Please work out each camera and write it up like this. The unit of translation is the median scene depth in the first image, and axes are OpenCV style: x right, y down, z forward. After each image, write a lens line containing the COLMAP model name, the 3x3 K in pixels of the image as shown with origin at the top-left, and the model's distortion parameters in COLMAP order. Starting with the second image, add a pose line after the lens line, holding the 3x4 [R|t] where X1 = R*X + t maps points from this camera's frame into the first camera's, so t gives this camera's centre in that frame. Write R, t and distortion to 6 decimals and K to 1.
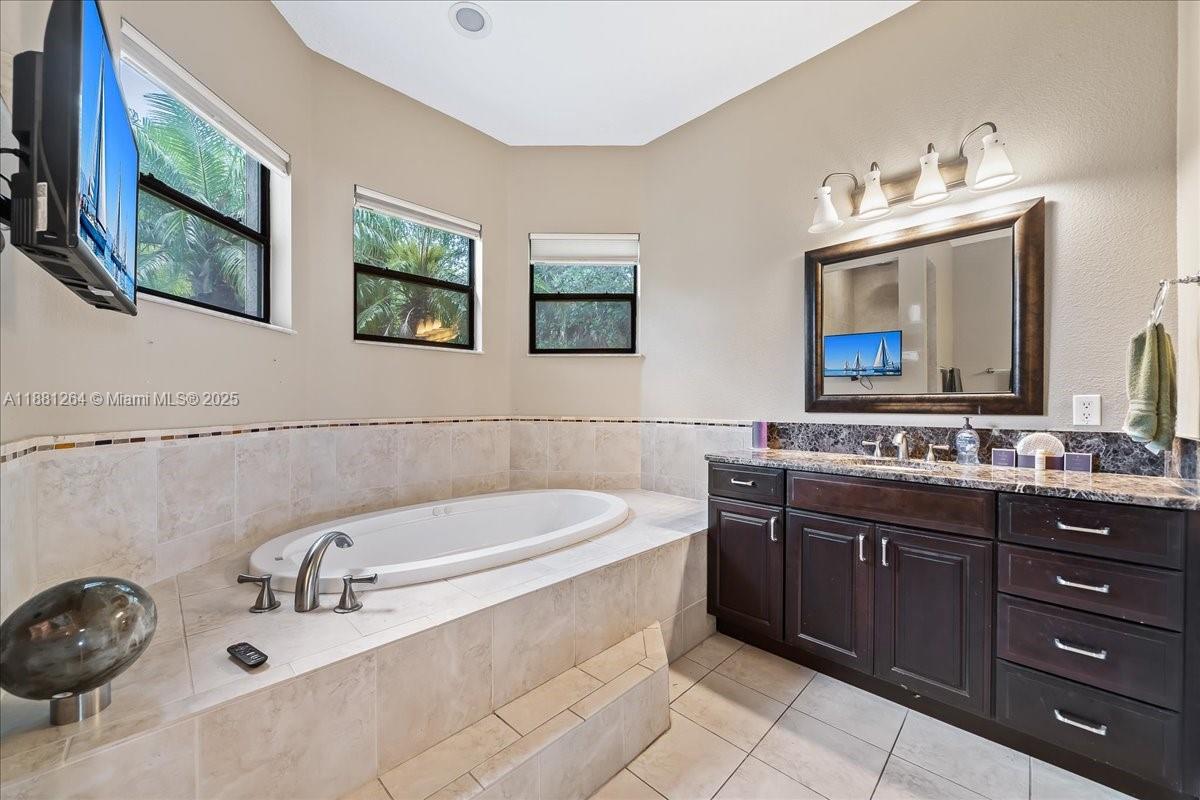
lens RADIAL K [[450.4, 0, 600.0], [0, 450.4, 400.0], [0, 0, 1]] dist [-0.000208, 0.000026]
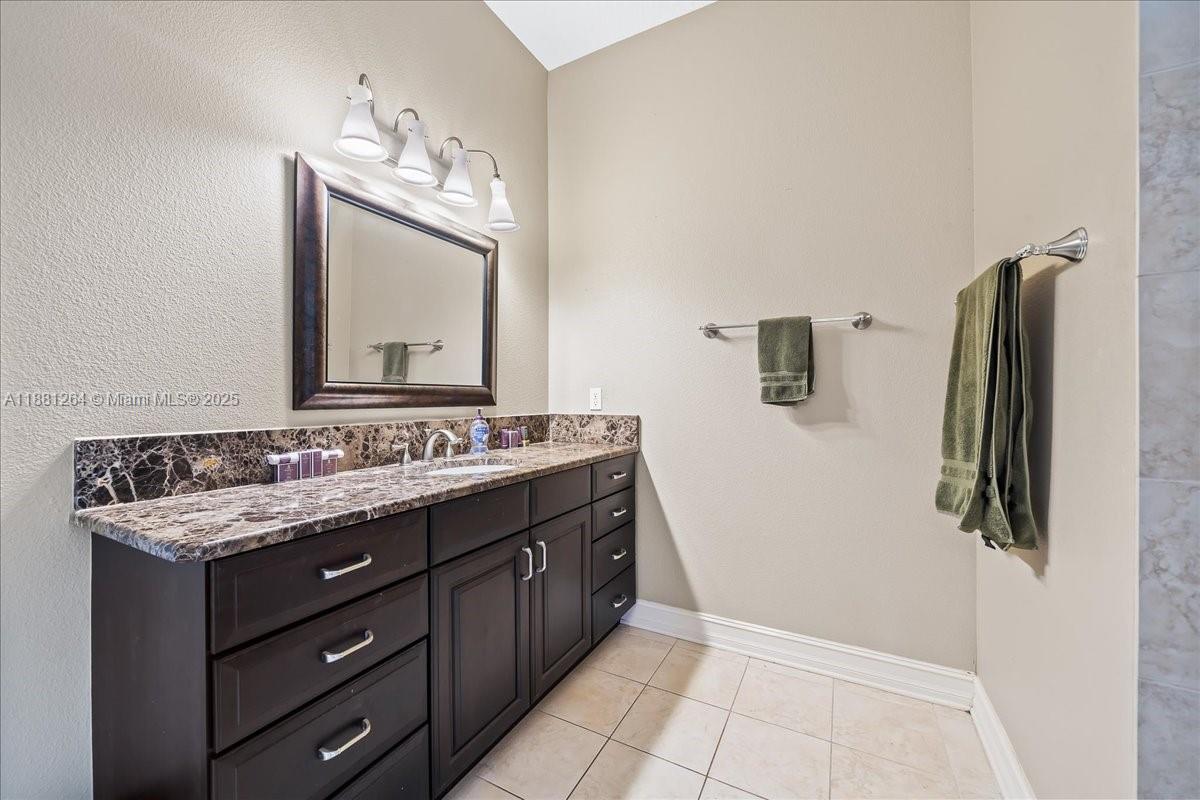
lens RADIAL K [[450.4, 0, 600.0], [0, 450.4, 400.0], [0, 0, 1]] dist [-0.000208, 0.000026]
pose [[-0.284415, 0.001042, 0.958701, -0.254015], [-0.003197, 0.999993, -0.002035, 0.018245], [-0.958696, -0.003644, -0.284410, 0.979454]]
